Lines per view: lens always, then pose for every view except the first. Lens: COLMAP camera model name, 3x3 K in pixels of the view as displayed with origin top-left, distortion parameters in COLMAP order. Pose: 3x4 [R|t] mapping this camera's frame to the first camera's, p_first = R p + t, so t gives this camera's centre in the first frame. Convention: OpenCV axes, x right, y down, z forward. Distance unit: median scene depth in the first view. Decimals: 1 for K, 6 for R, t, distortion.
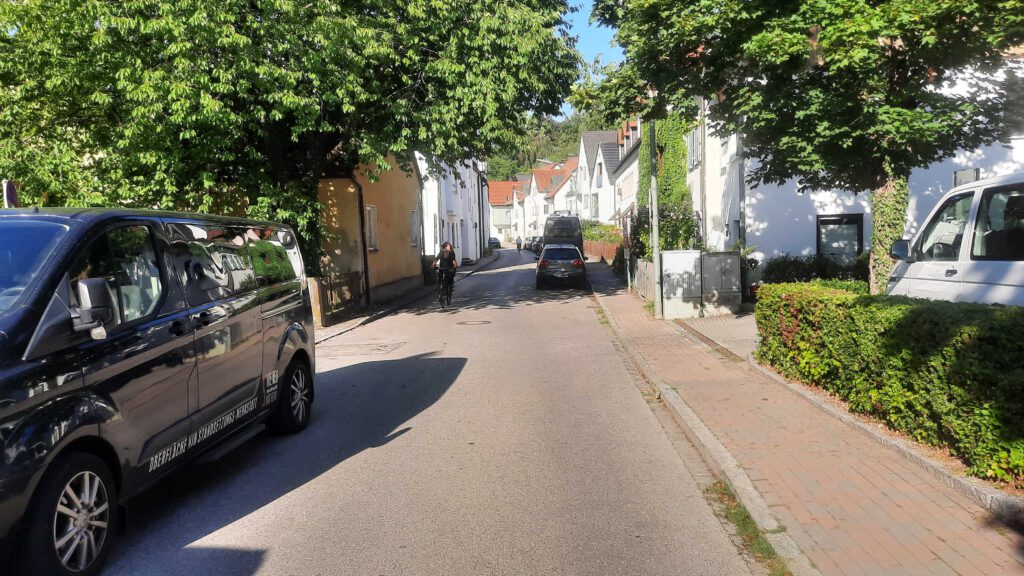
lens RADIAL K [[719.0, 0, 511.7], [0, 719.0, 288.9], [0, 0, 1]] dist [0.007144, 0.000893]
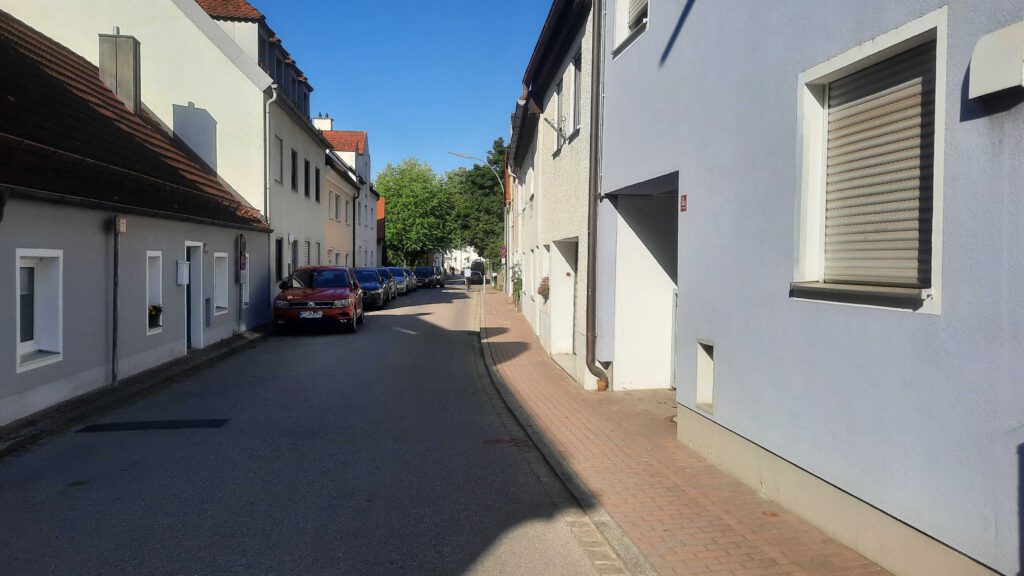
lens RADIAL K [[719.0, 0, 513.3], [0, 719.0, 286.1], [0, 0, 1]] dist [0.007144, 0.000893]
pose [[0.994299, 0.046764, 0.095831, -0.058565], [-0.042530, 0.998047, -0.045761, 0.123043], [-0.097783, 0.041424, 0.994345, -1.897525]]
